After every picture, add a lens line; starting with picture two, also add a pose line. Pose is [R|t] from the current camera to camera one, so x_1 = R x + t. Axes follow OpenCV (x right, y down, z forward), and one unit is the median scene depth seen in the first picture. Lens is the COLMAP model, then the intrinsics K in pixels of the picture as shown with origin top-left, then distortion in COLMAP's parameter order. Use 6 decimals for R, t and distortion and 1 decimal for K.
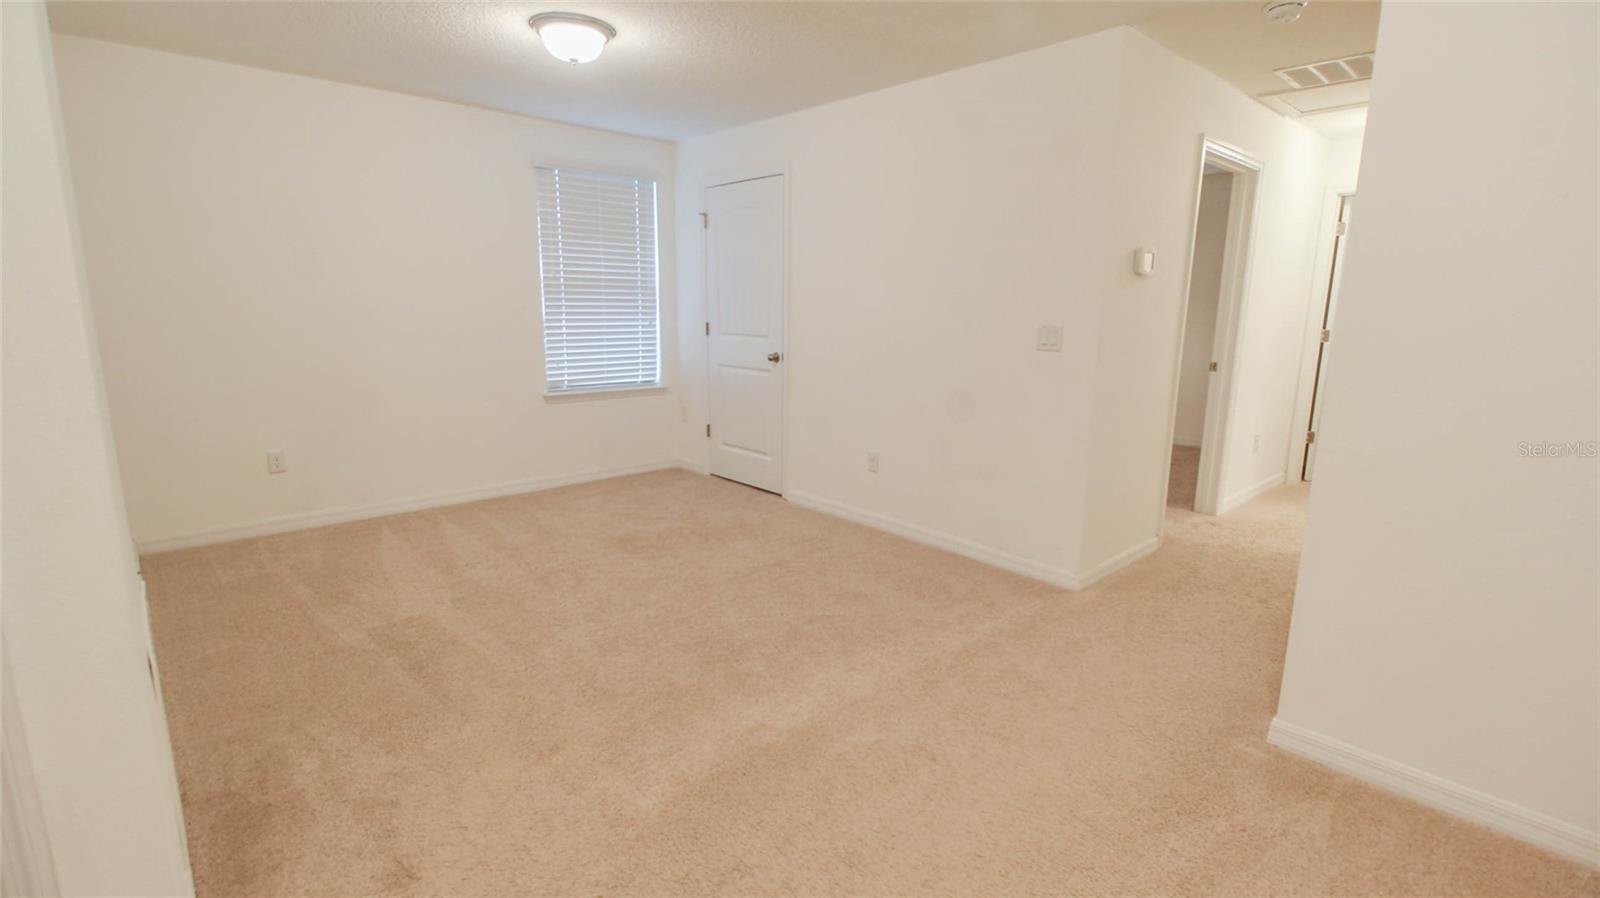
lens RADIAL K [[734.0, 0, 801.6], [0, 734.0, 443.2], [0, 0, 1]] dist [0.017572, -0.015734]
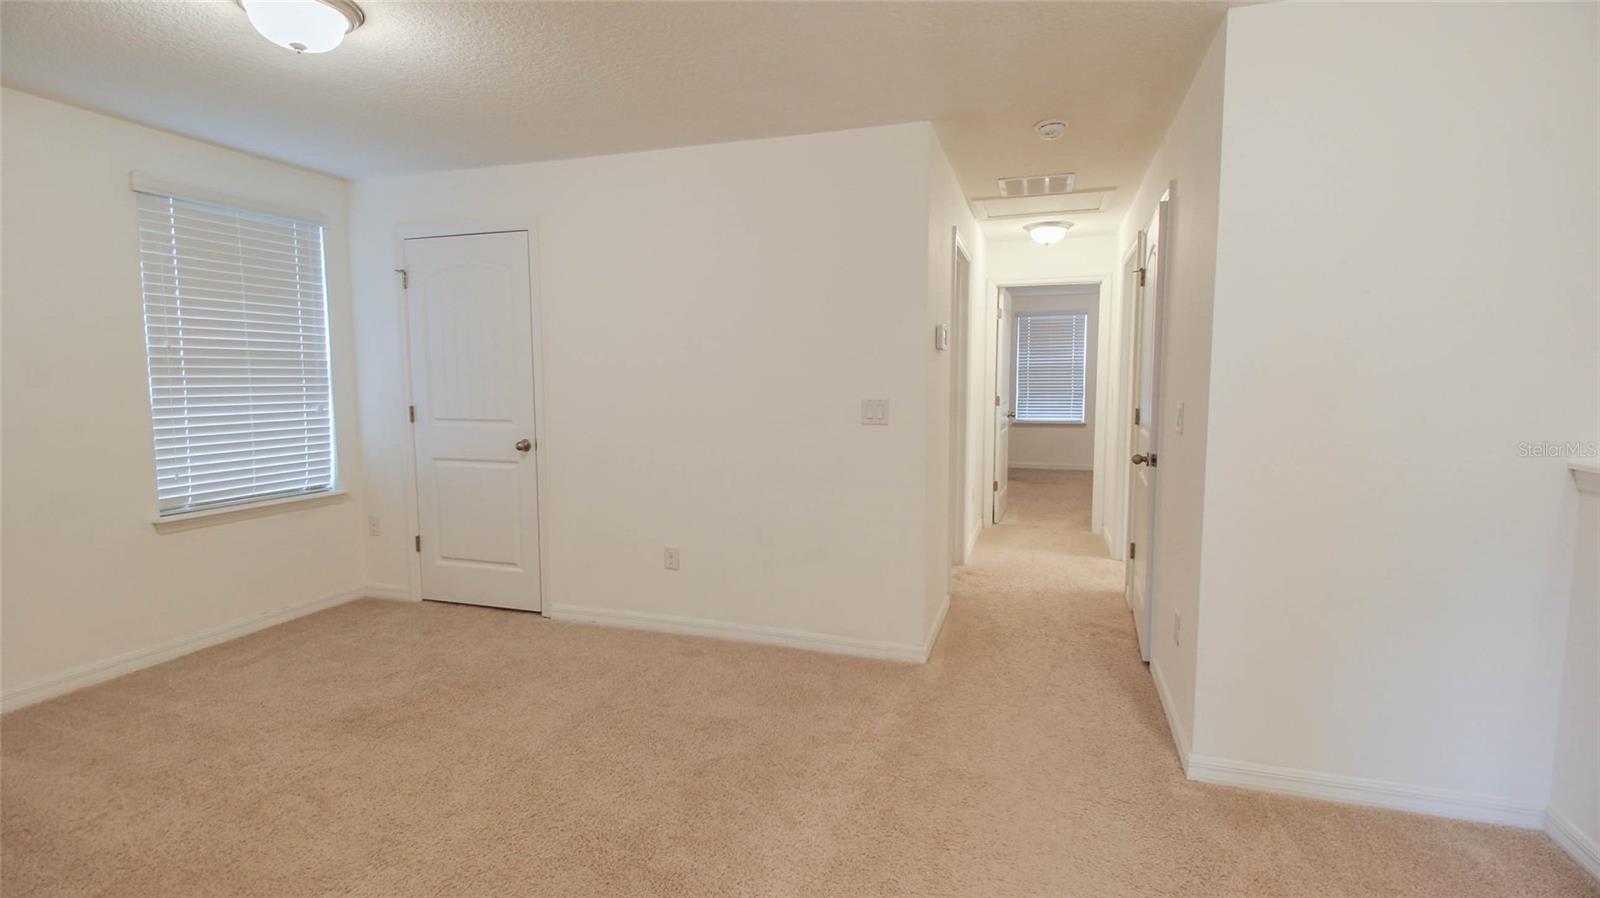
lens RADIAL K [[733.9, 0, 801.0], [0, 733.9, 441.2], [0, 0, 1]] dist [0.017911, -0.014326]
pose [[0.871834, -0.055603, 0.486635, -0.161222], [0.103821, 0.991938, -0.072661, -0.028464], [-0.478672, 0.113871, 0.870578, 0.127661]]
